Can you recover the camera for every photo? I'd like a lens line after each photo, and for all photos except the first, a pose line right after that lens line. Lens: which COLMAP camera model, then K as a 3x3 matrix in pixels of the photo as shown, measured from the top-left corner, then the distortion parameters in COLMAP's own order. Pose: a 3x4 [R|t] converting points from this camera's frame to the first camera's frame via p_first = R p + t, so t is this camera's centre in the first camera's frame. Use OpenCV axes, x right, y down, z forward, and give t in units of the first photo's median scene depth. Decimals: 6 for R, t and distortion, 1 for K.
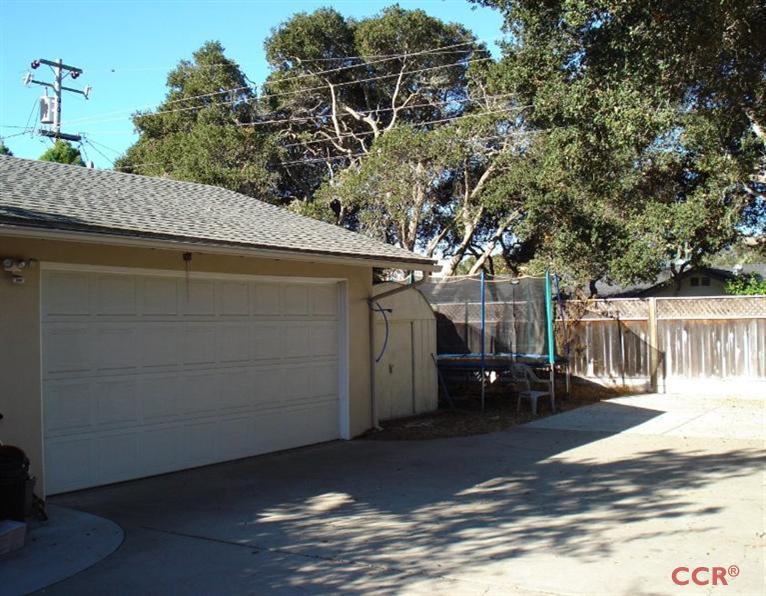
lens RADIAL K [[908.0, 0, 382.7], [0, 908.0, 298.9], [0, 0, 1]] dist [-0.085000, 0.000000]
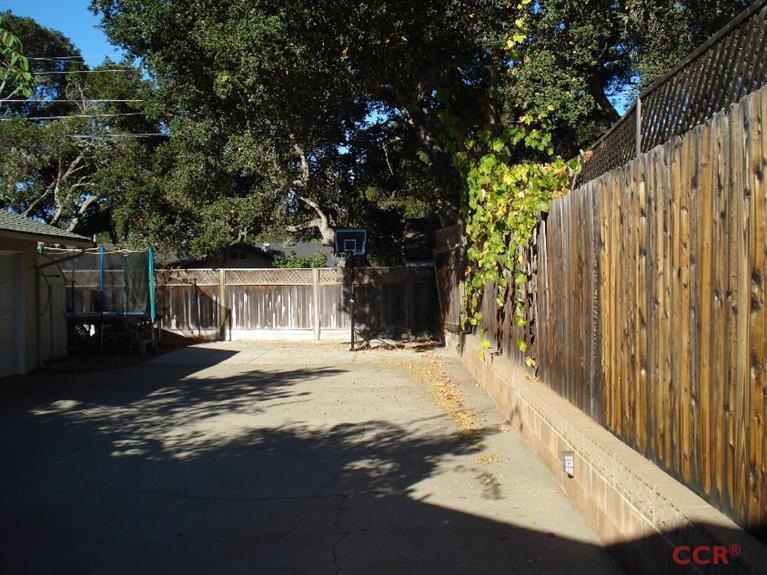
lens RADIAL K [[865.9, 0, 383.5], [0, 865.9, 288.1], [0, 0, 1]] dist [-0.099602, 0.000000]
pose [[0.857374, 0.004790, 0.514671, -0.149759], [-0.017305, 0.999660, 0.019525, -0.001880], [-0.514402, -0.025646, 0.857165, -0.210840]]
